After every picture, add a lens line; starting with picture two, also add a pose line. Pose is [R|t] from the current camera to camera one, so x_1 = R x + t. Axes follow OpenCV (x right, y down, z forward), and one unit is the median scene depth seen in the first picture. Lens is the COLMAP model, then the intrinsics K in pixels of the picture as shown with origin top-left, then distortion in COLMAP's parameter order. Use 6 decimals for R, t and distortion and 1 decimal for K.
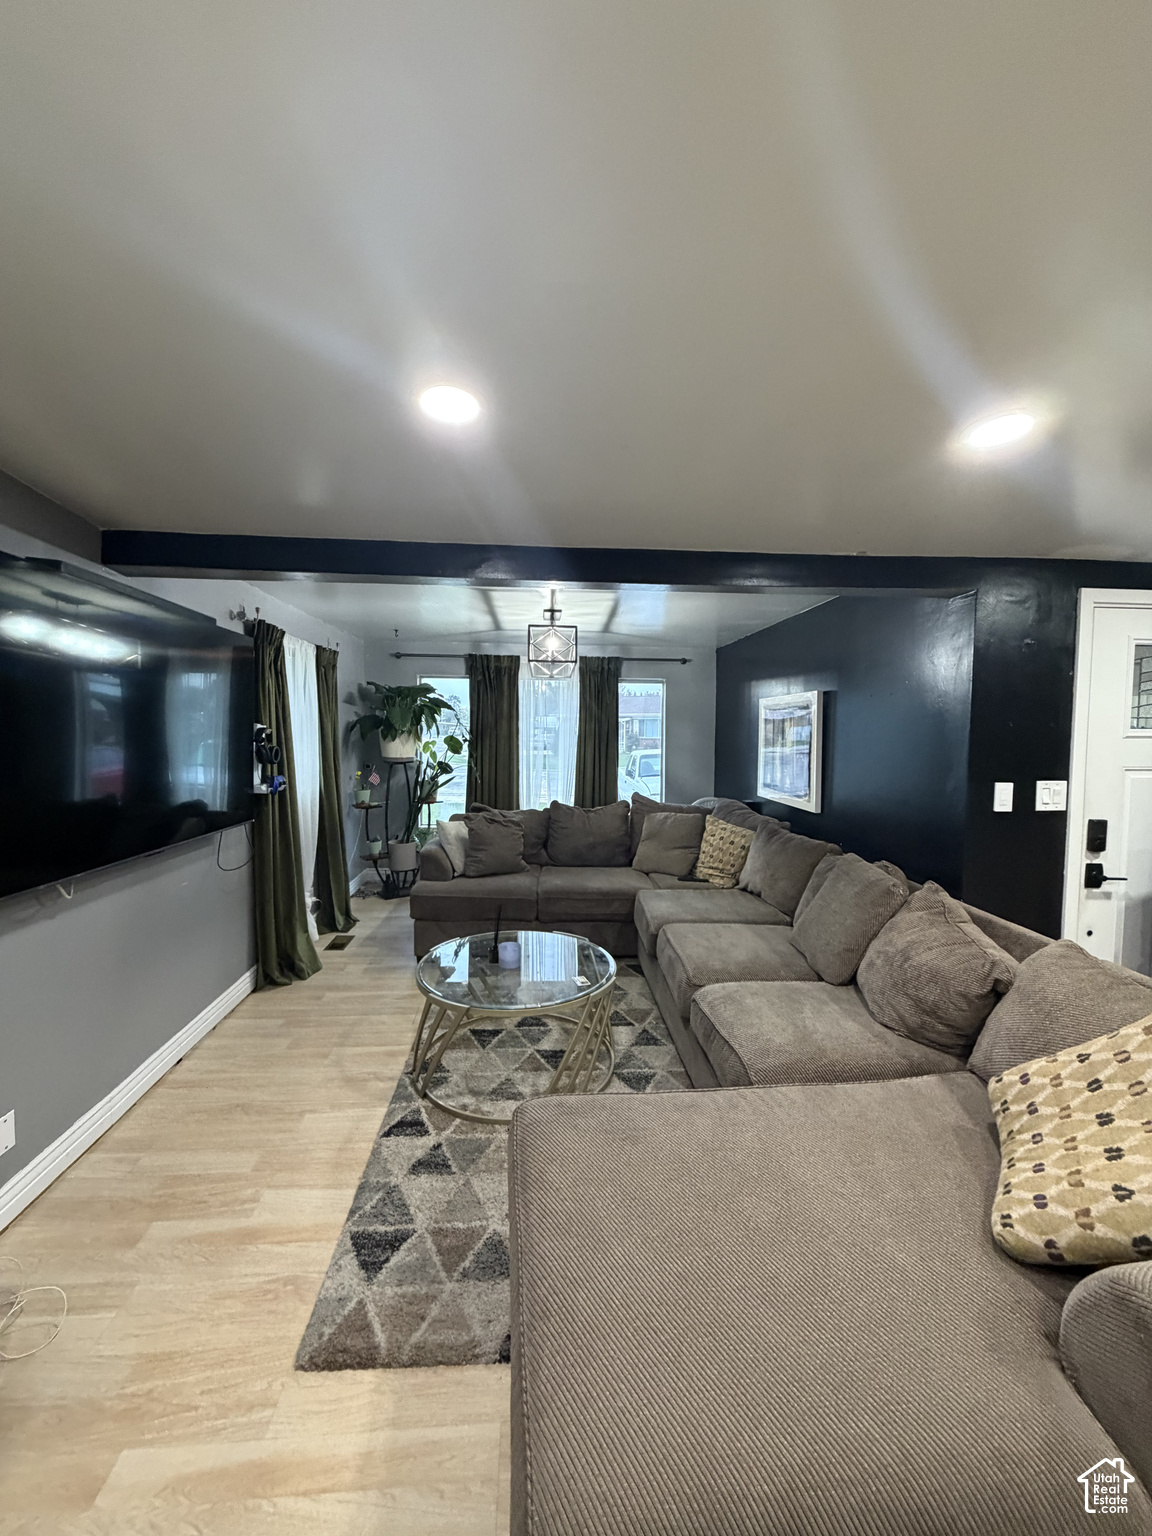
lens RADIAL K [[605.6, 0, 576.0], [0, 605.6, 768.0], [0, 0, 1]] dist [0.000932, -0.000003]
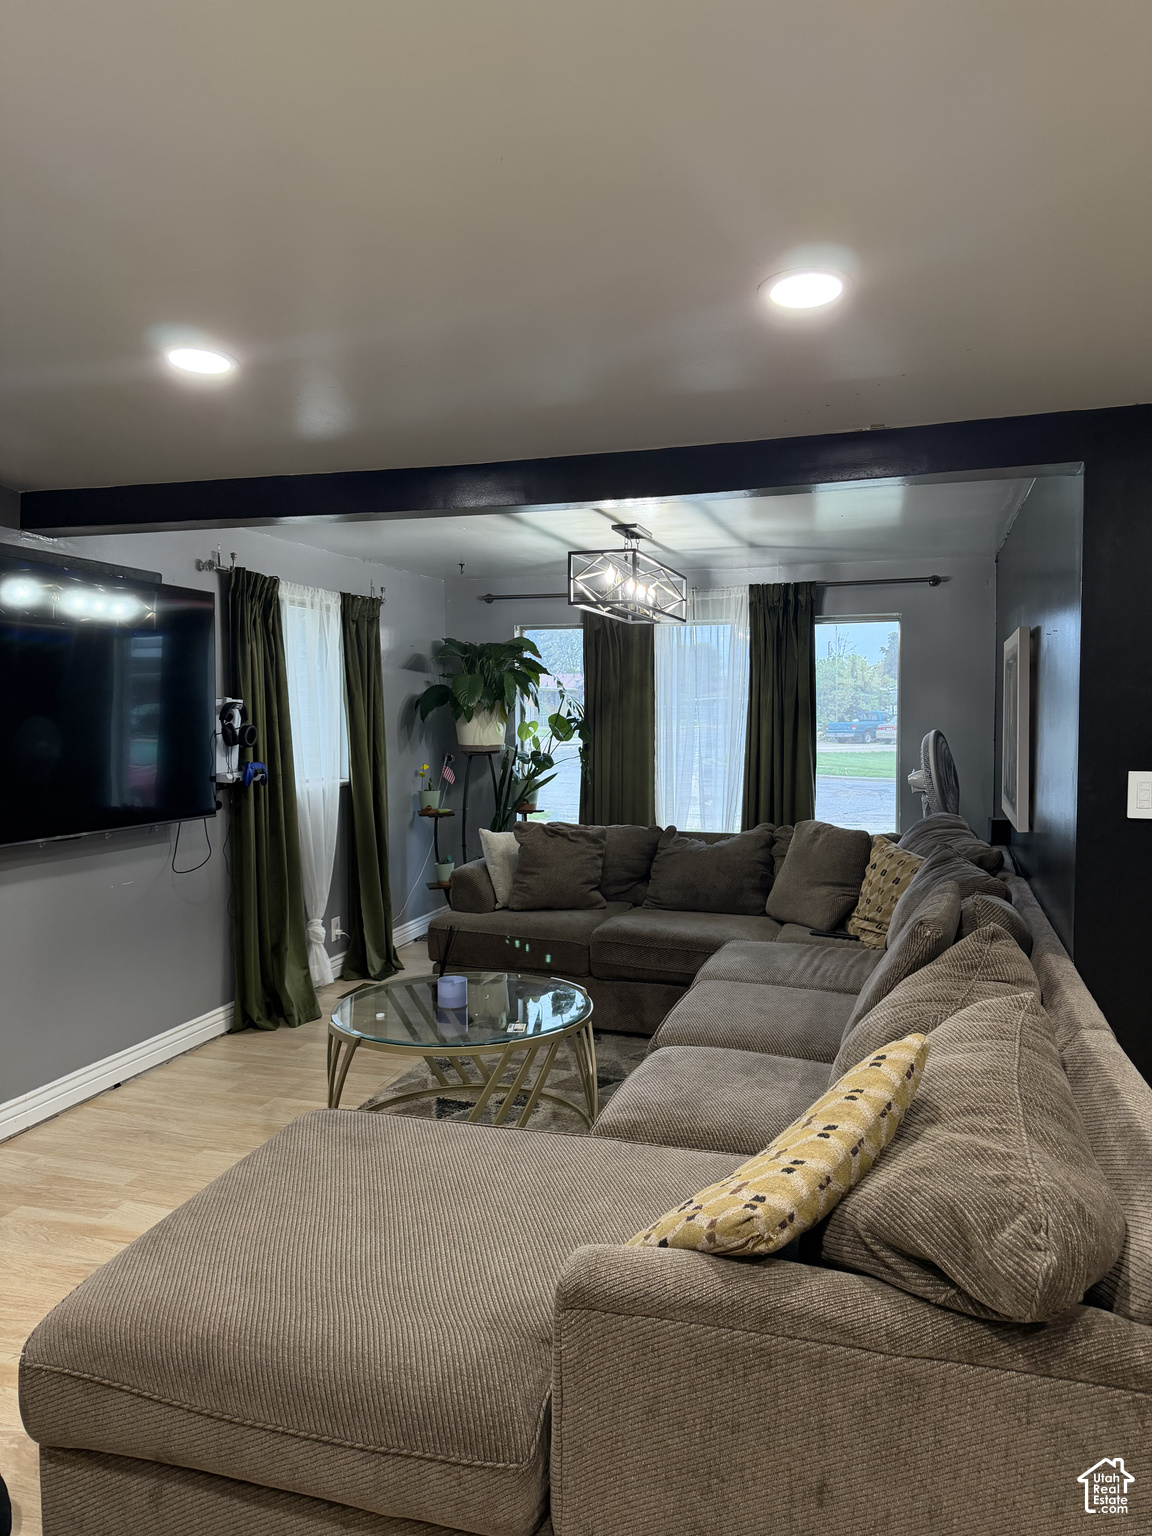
lens RADIAL K [[1069.2, 0, 576.0], [0, 1069.2, 768.0], [0, 0, 1]] dist [0.167164, -0.284258]
pose [[0.930834, 0.008013, -0.365356, 0.295692], [-0.011241, 0.999914, -0.006710, 0.017860], [0.365271, 0.010353, 0.930844, -0.122780]]
